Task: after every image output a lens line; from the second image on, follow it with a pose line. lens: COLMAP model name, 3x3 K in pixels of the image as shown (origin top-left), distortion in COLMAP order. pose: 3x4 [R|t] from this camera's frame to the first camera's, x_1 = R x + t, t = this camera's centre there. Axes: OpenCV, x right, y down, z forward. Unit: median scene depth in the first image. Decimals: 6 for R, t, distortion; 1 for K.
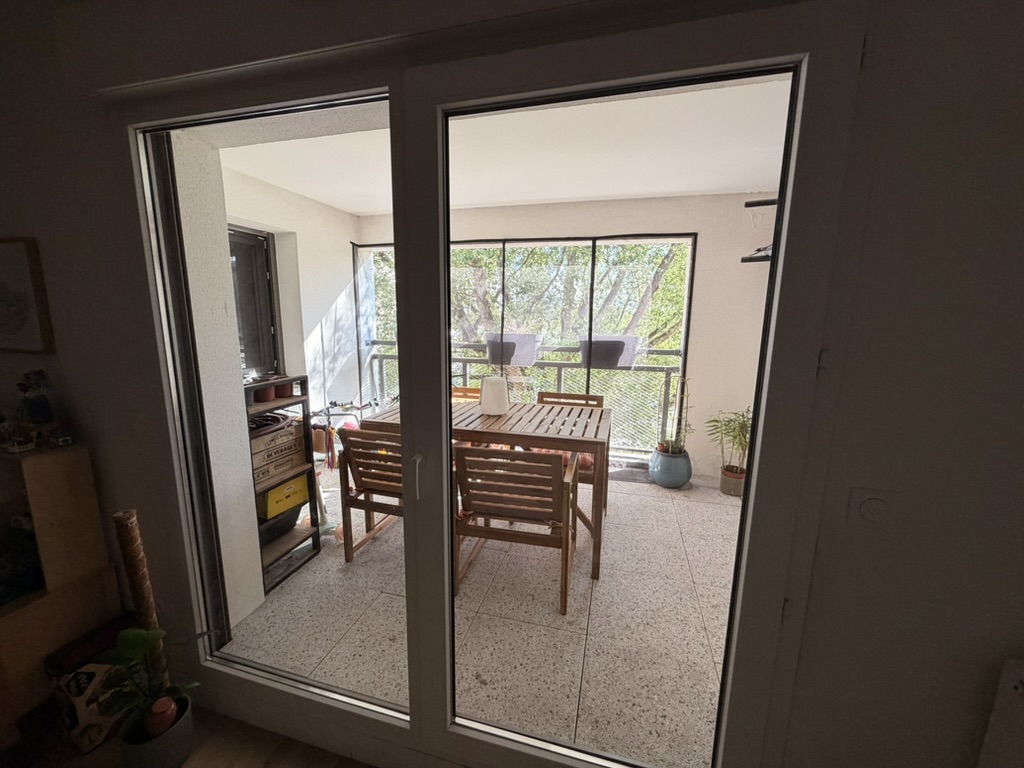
lens RADIAL K [[405.1, 0, 512.6], [0, 405.1, 388.6], [0, 0, 1]] dist [-0.001666, -0.000203]
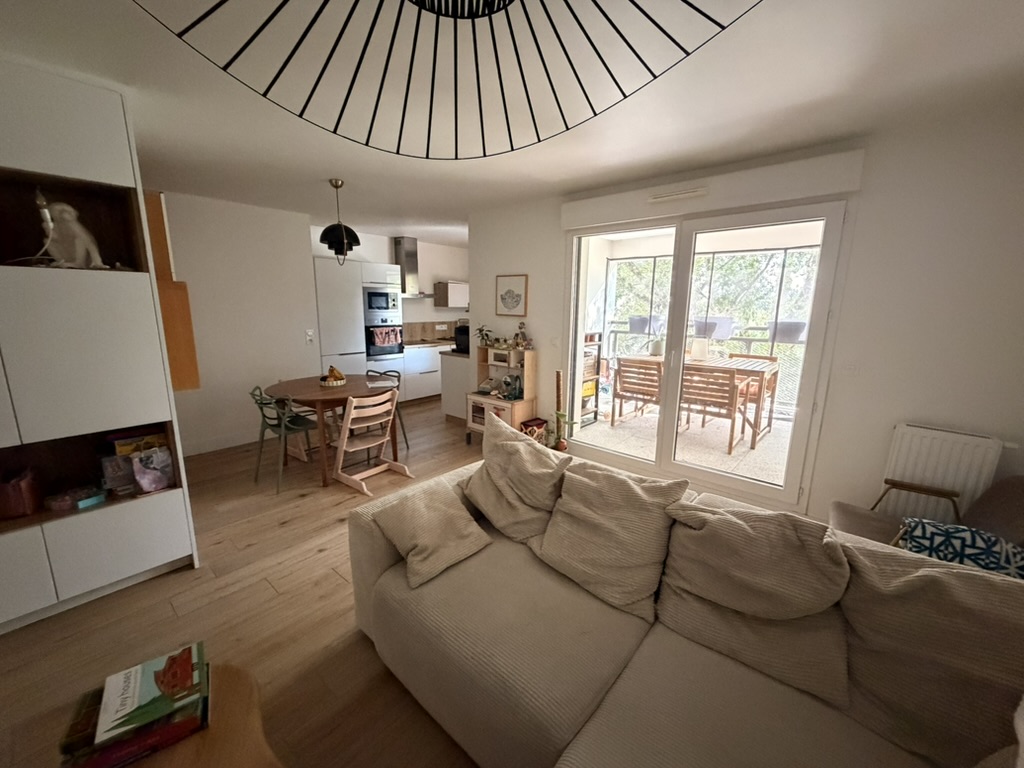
lens RADIAL K [[405.1, 0, 512.6], [0, 405.1, 388.6], [0, 0, 1]] dist [-0.001666, -0.000203]
pose [[0.896288, 0.087897, -0.434674, 0.007804], [-0.079435, 0.996129, 0.037639, 0.200246], [0.436300, 0.000793, 0.899801, -0.989992]]
